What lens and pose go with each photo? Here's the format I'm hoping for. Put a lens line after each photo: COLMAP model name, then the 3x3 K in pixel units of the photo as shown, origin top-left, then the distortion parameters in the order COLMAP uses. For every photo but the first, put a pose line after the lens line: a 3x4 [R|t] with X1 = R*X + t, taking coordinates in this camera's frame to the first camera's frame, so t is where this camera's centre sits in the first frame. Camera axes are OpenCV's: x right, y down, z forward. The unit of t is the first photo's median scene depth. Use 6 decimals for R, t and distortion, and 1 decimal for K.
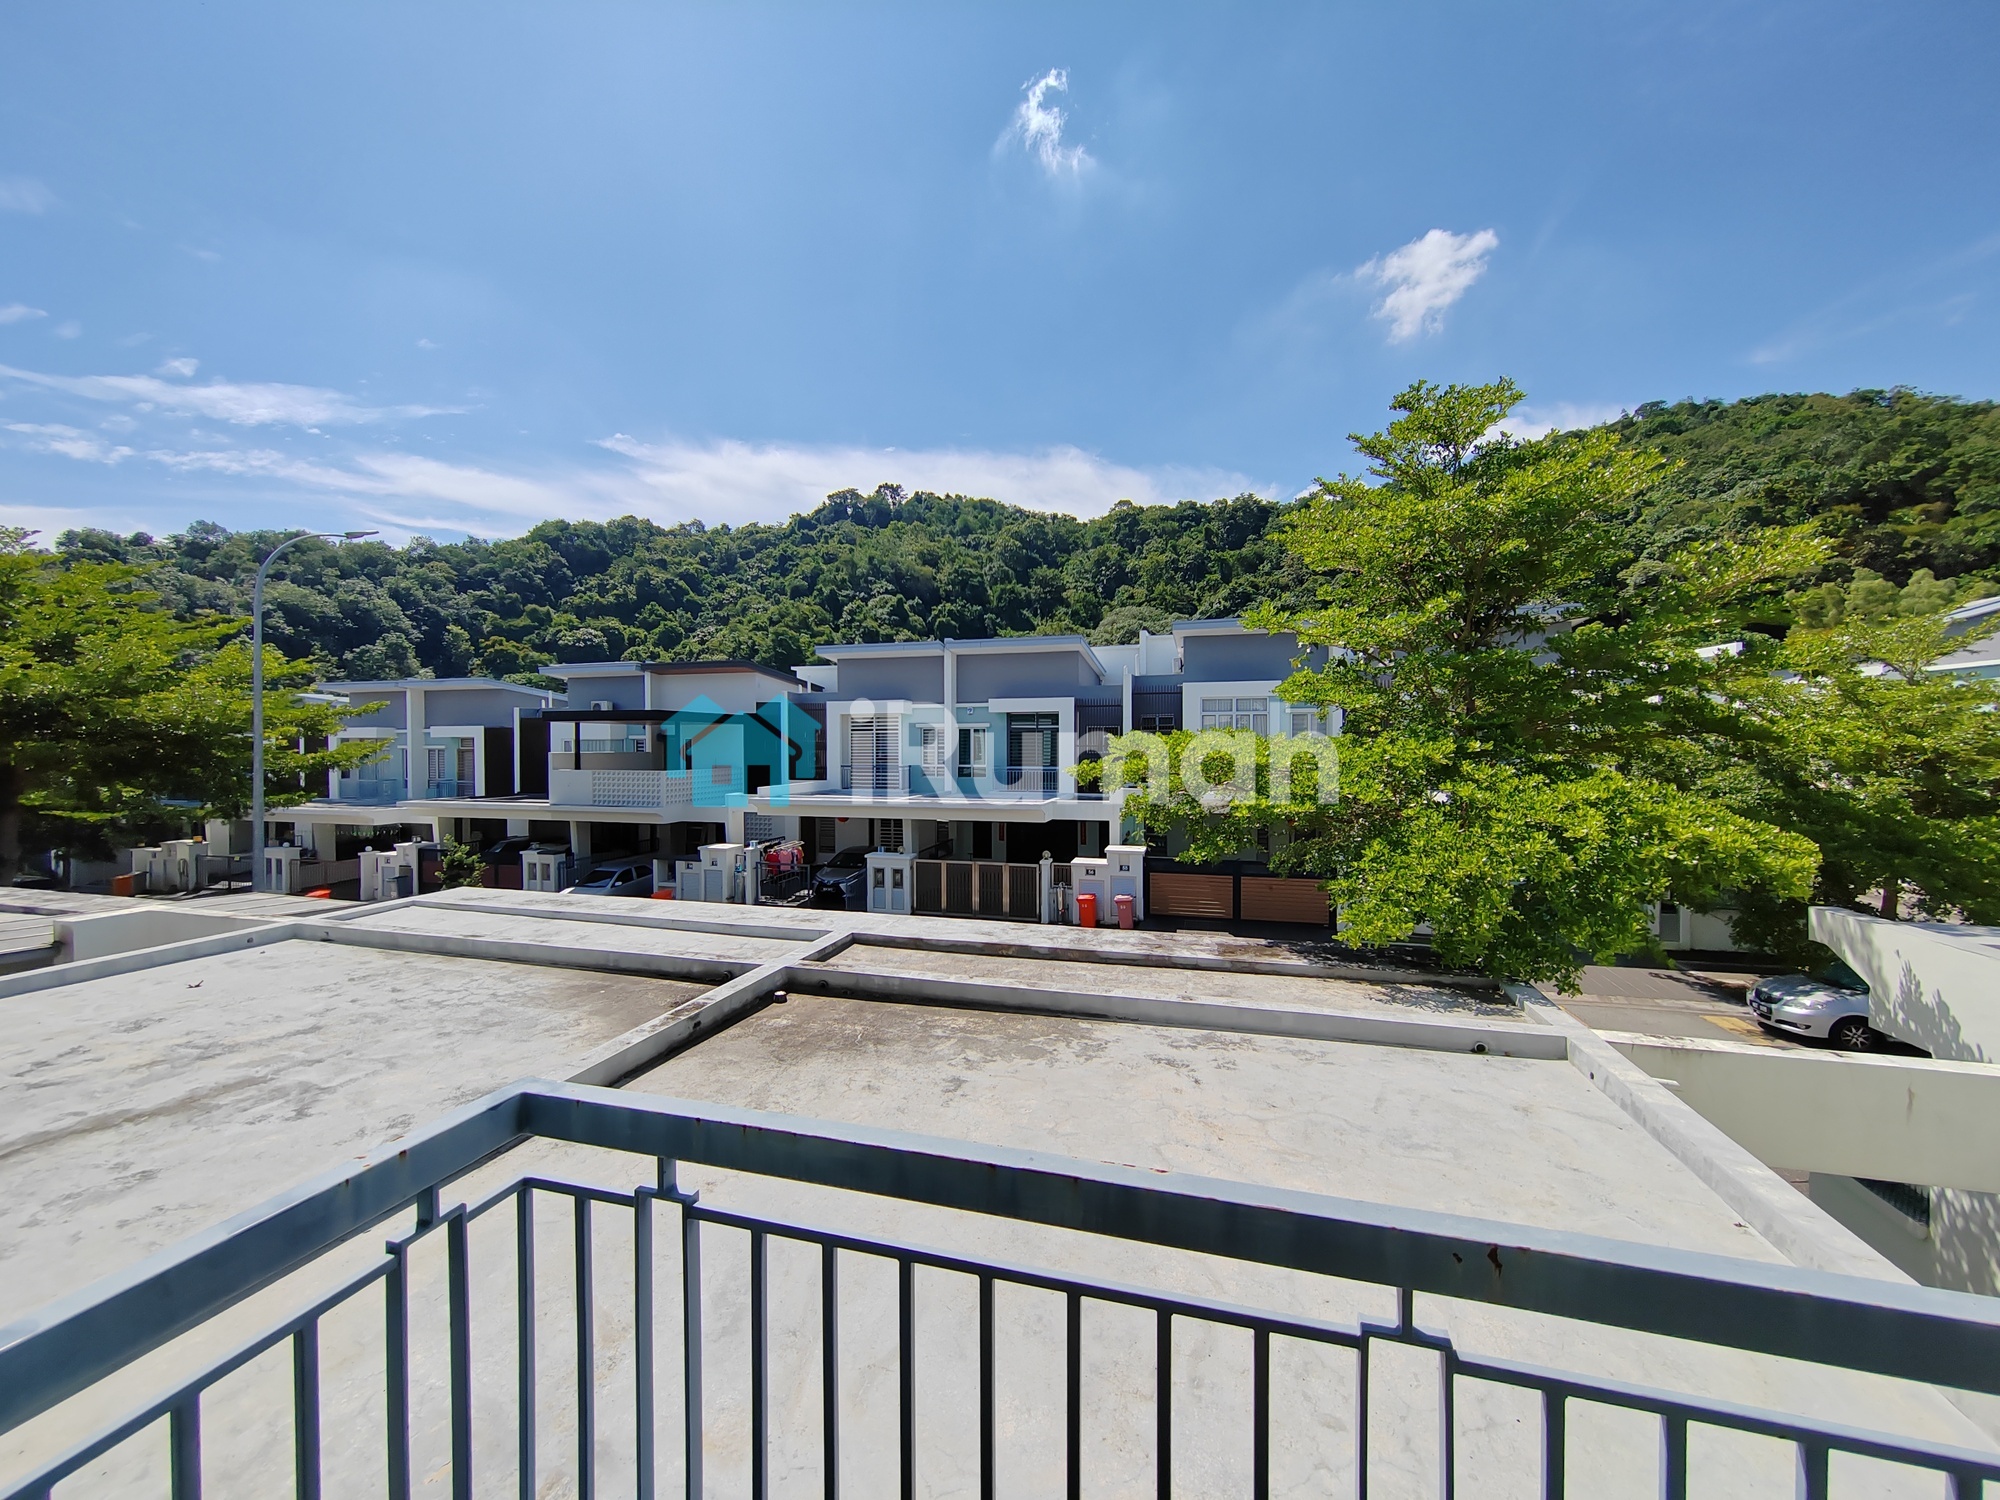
lens RADIAL K [[765.5, 0, 1001.8], [0, 765.5, 749.7], [0, 0, 1]] dist [0.000962, -0.000138]
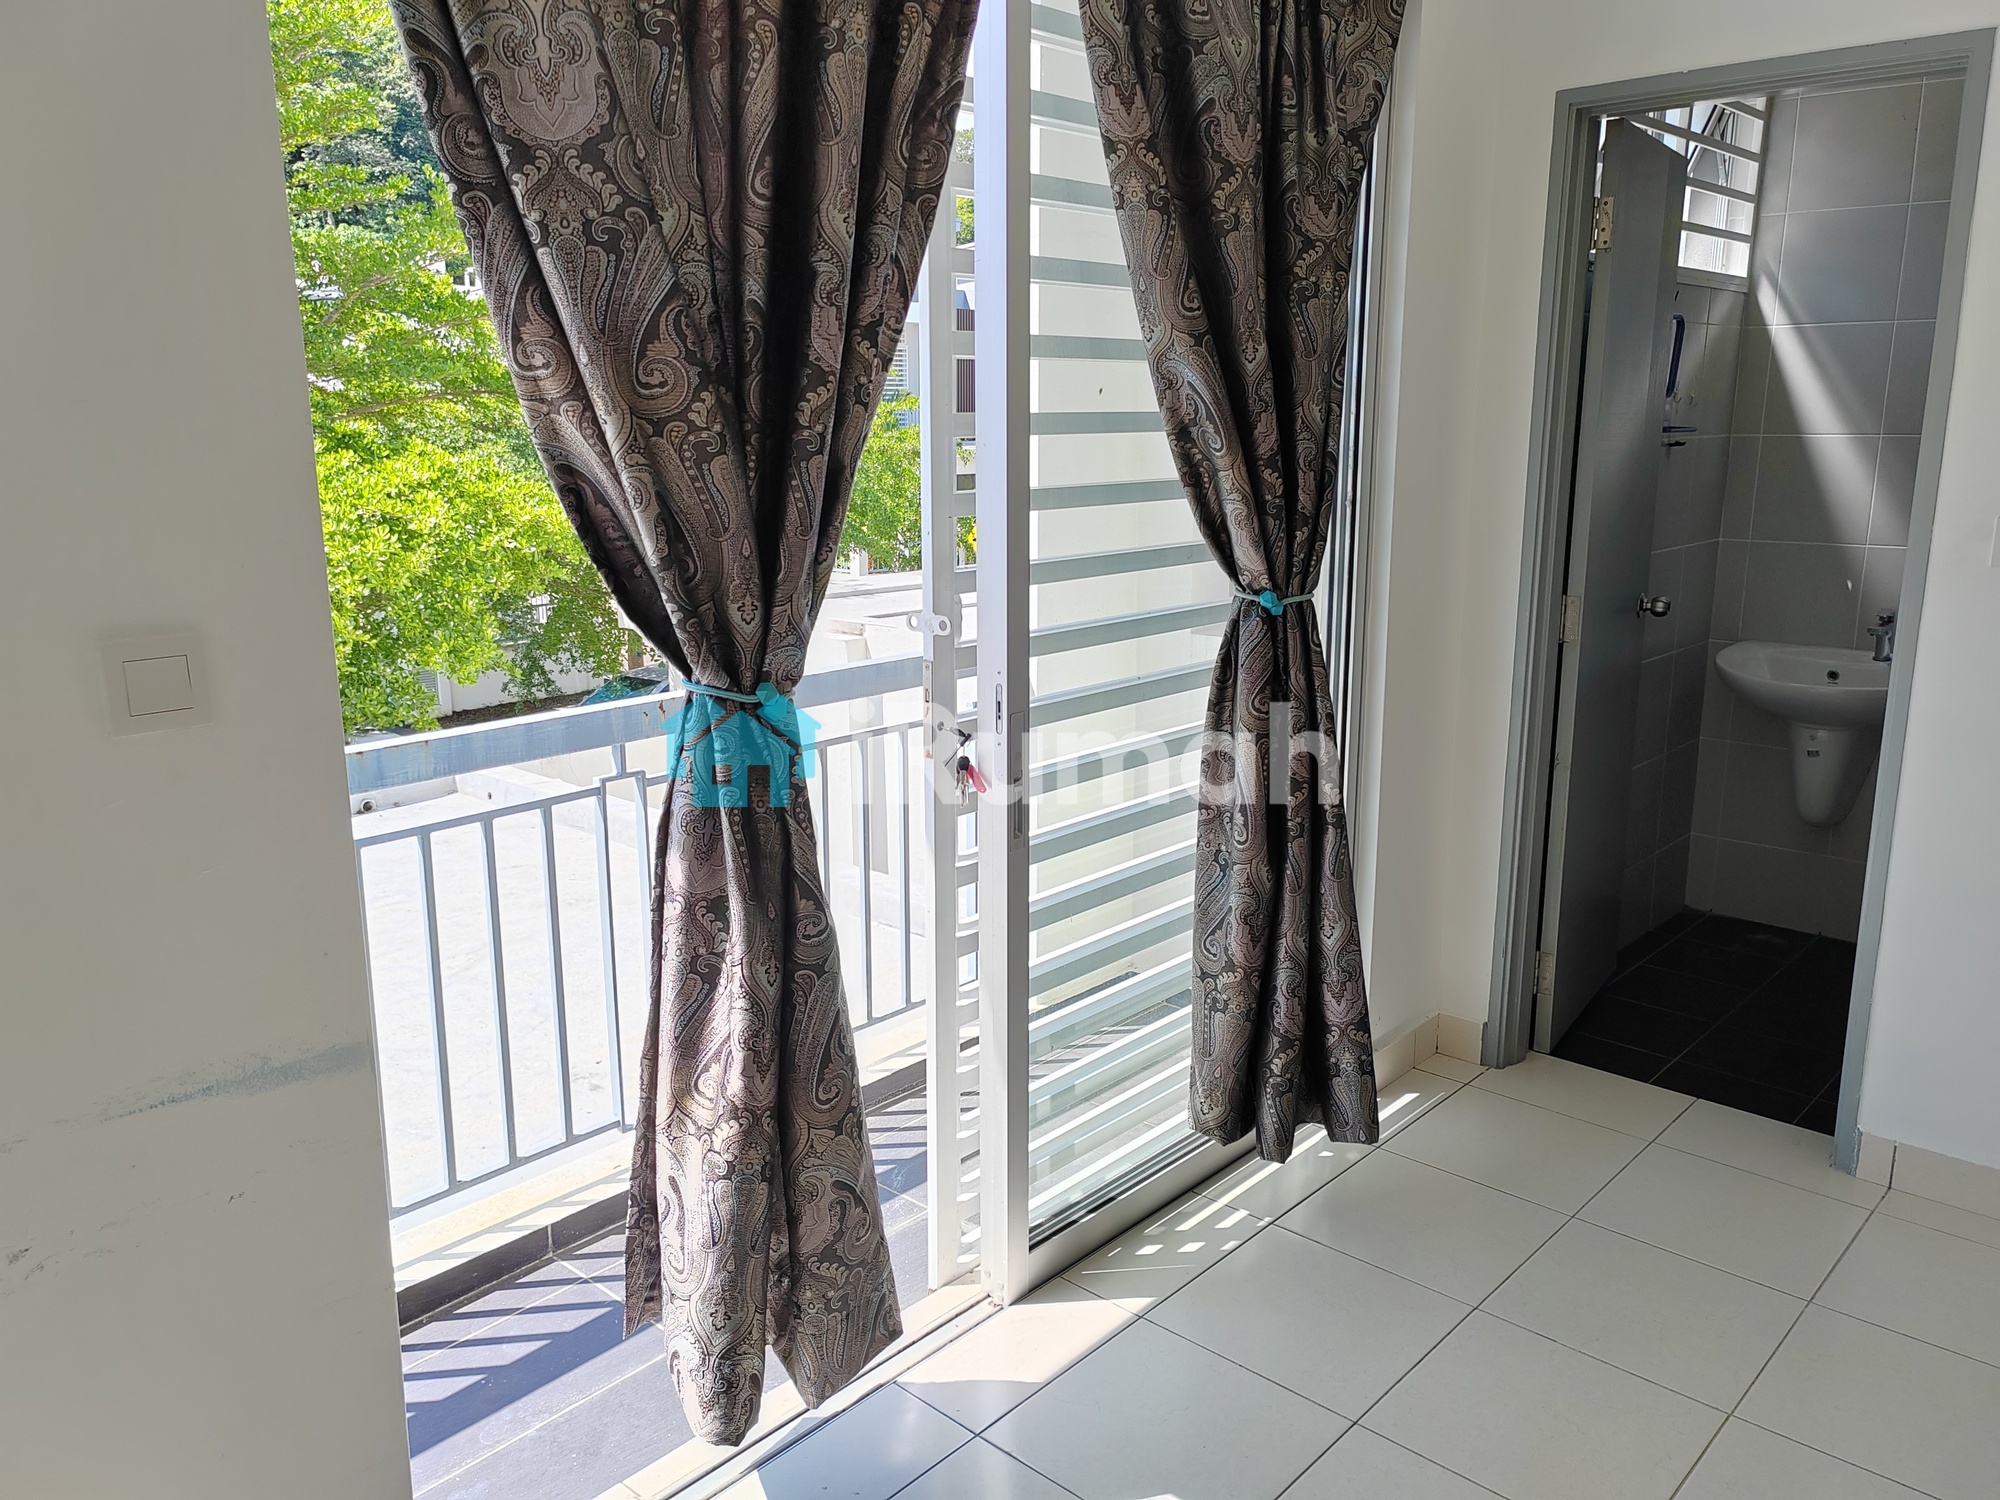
lens RADIAL K [[1533.6, 0, 1003.6], [0, 1533.6, 754.7], [0, 0, 1]] dist [0.016920, 0.010749]
pose [[0.449164, -0.199217, 0.870956, -0.375827], [0.012877, 0.976166, 0.216641, 0.007074], [-0.893357, -0.086092, 0.441024, -0.226096]]
